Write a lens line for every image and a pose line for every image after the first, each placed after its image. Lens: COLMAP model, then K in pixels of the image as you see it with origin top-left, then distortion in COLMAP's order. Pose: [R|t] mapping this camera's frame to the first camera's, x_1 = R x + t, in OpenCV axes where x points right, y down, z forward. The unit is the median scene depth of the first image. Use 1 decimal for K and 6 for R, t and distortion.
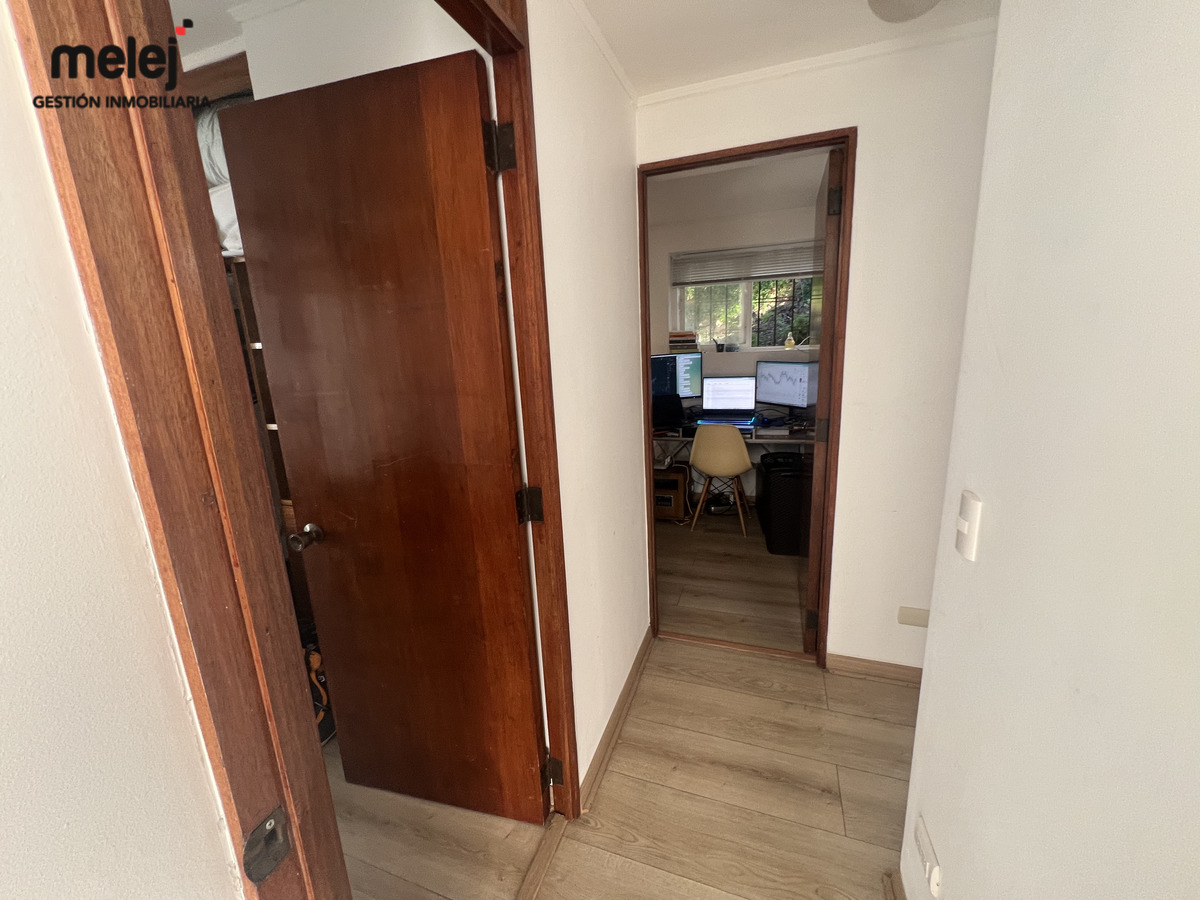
lens RADIAL K [[477.7, 0, 596.7], [0, 477.7, 445.7], [0, 0, 1]] dist [-0.003046, 0.000766]
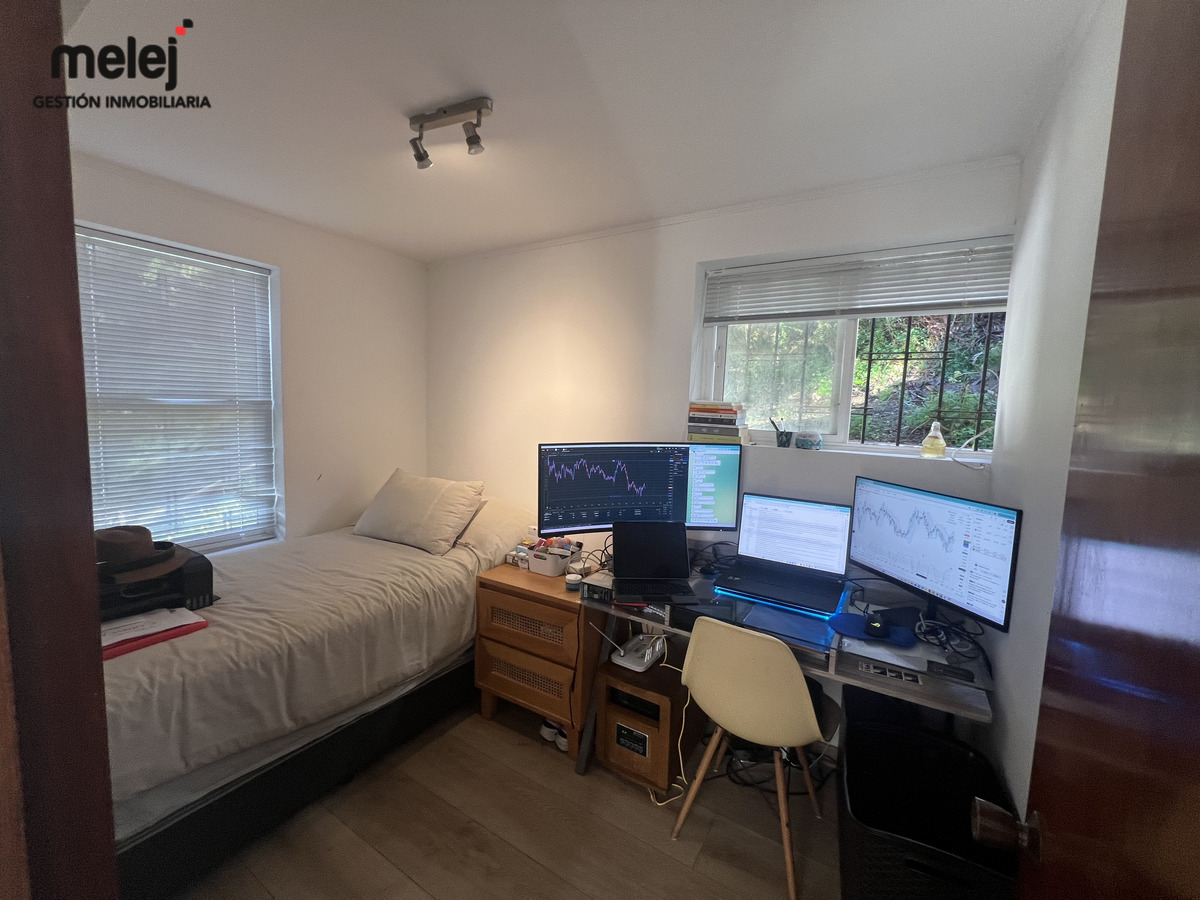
lens RADIAL K [[477.7, 0, 605.7], [0, 477.7, 453.9], [0, 0, 1]] dist [-0.003046, 0.000766]
pose [[0.976149, 0.100626, -0.192372, 0.173052], [-0.124277, 0.985550, -0.115096, -0.107136], [0.178010, 0.136259, 0.974549, 0.469272]]
